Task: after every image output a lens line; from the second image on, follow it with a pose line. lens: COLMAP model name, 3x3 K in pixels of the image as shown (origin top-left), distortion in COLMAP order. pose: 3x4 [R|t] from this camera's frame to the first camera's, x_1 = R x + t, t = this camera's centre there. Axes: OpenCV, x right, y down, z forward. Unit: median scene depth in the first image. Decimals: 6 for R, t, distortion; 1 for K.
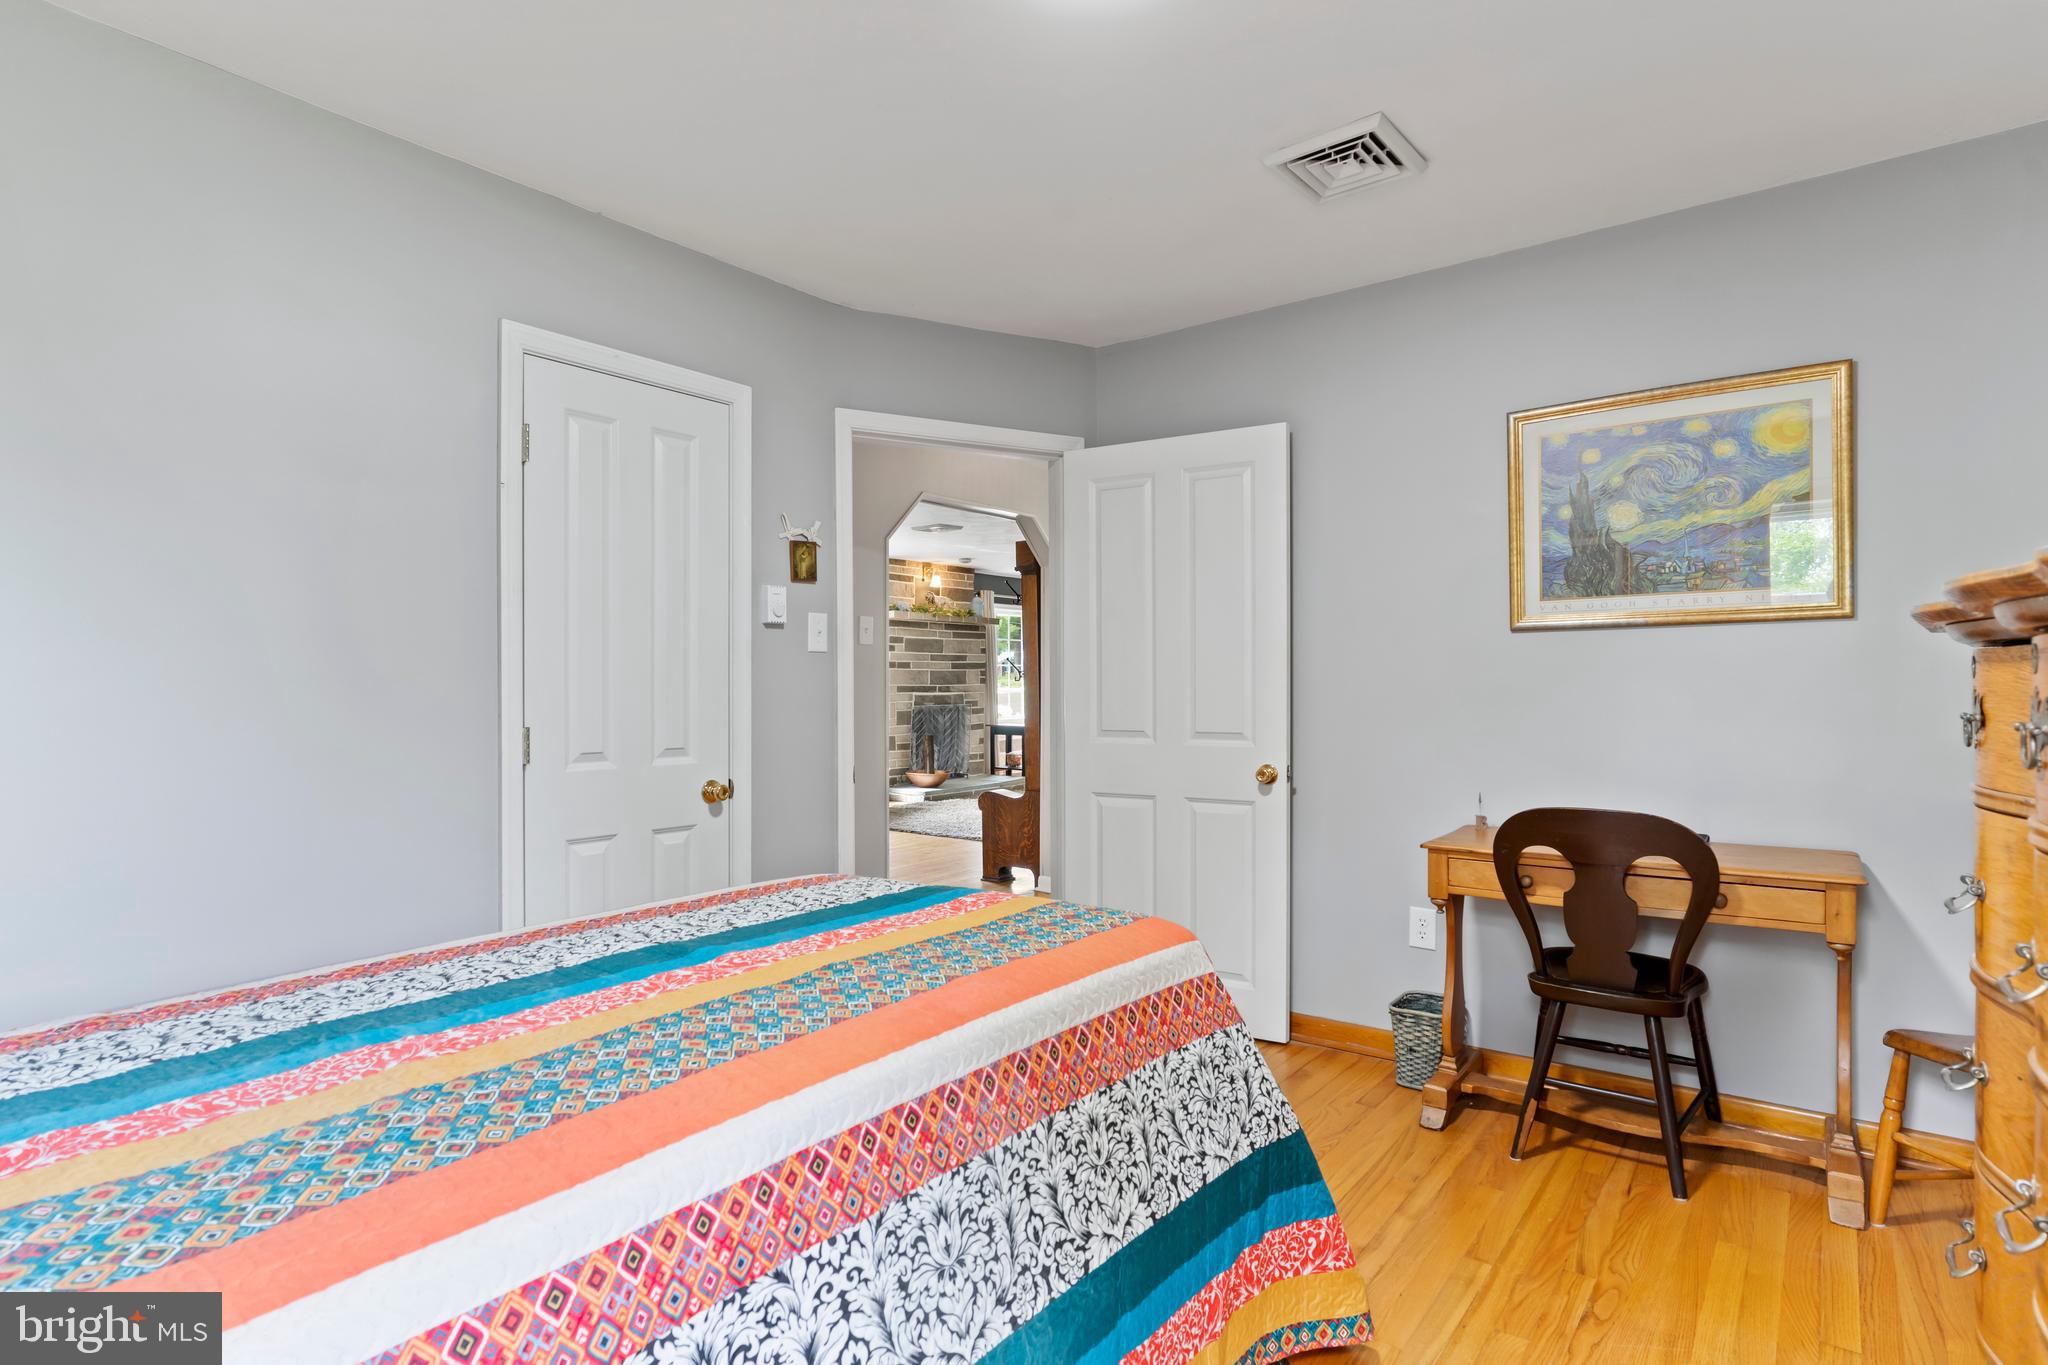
lens RADIAL K [[1057.4, 0, 1022.4], [0, 1057.4, 679.6], [0, 0, 1]] dist [-0.004626, 0.001477]
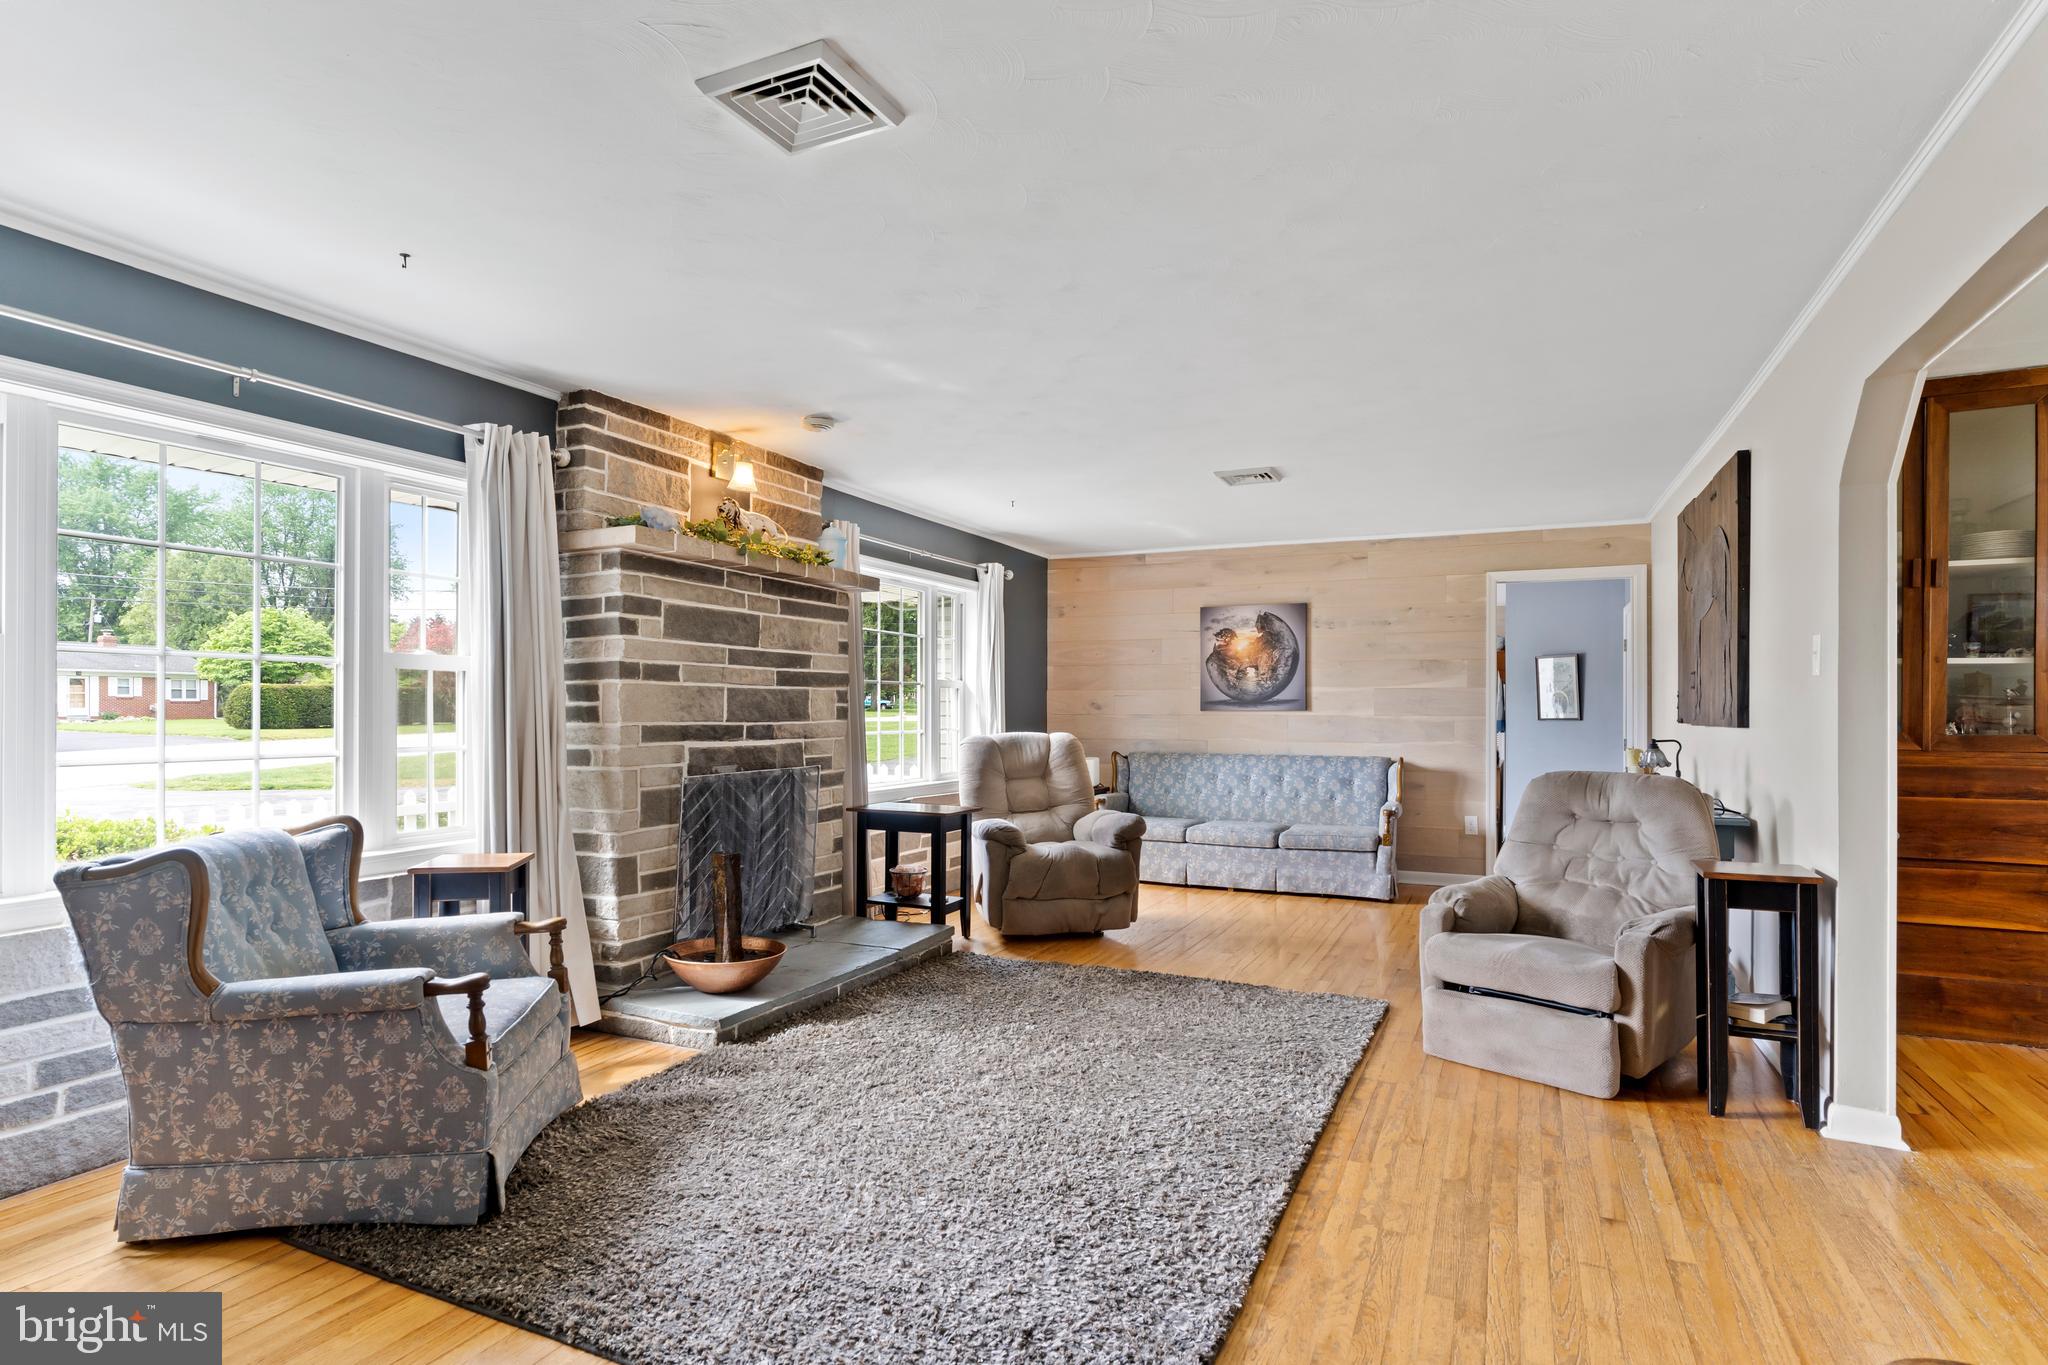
lens RADIAL K [[1057.4, 0, 993.0], [0, 1057.4, 709.8], [0, 0, 1]] dist [-0.004626, 0.001477]
pose [[0.982197, 0.005573, 0.187771, -0.061672], [-0.005208, 0.999983, -0.002435, 0.000473], [-0.187781, 0.001414, 0.982210, 0.562996]]
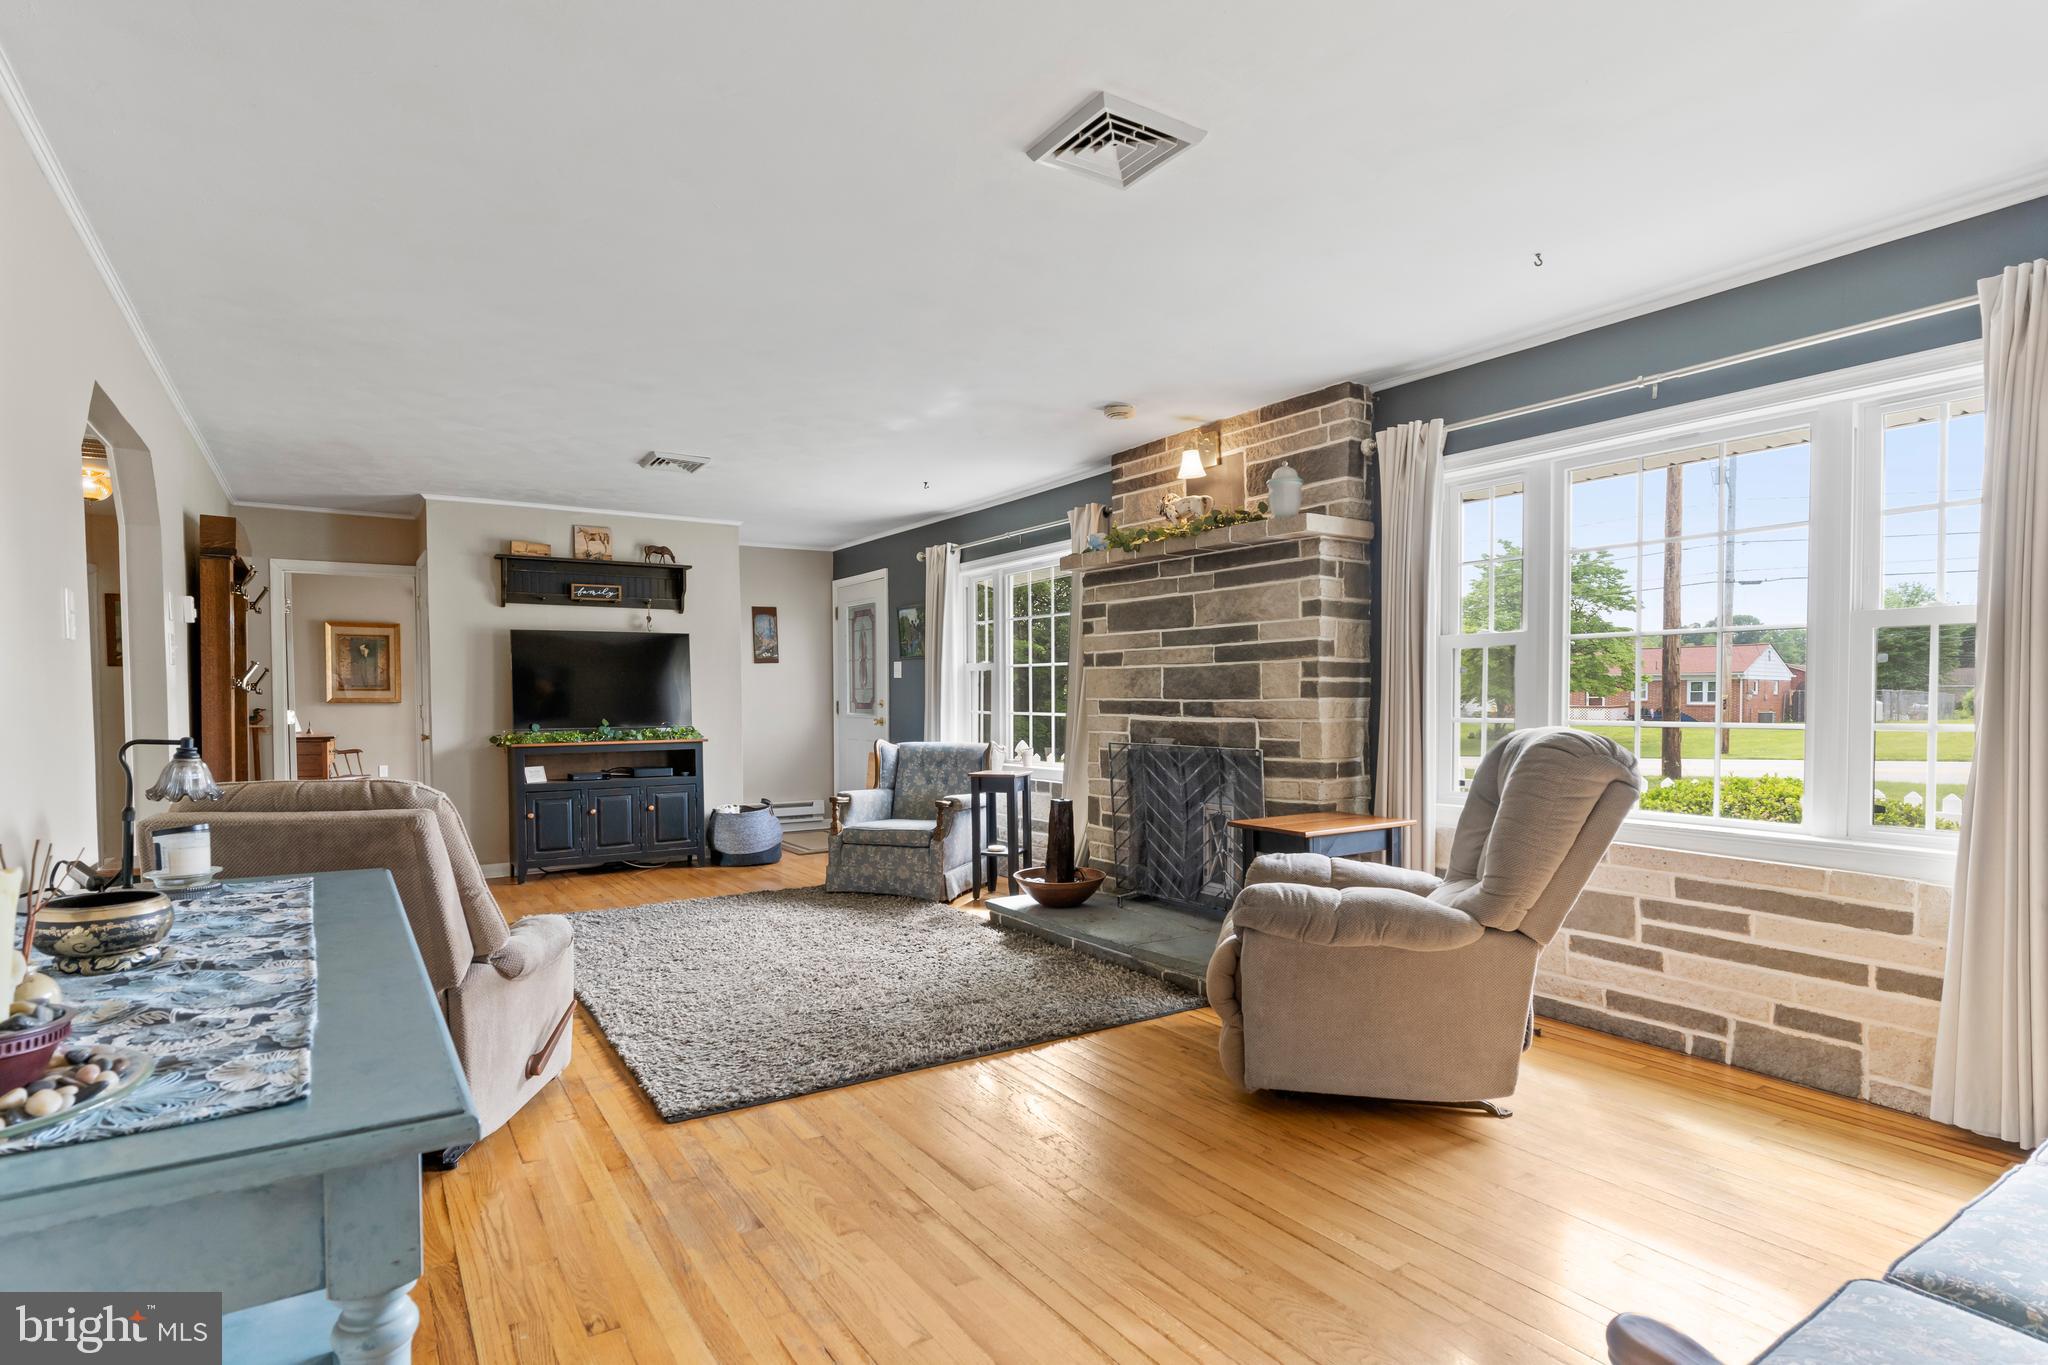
lens RADIAL K [[1057.4, 0, 1024.5], [0, 1057.4, 715.9], [0, 0, 1]] dist [-0.004626, 0.001477]
pose [[-0.326996, 0.026416, -0.944656, 0.357144], [0.007174, 0.999650, 0.025471, 0.000138], [0.944998, 0.001552, -0.327071, 1.069919]]
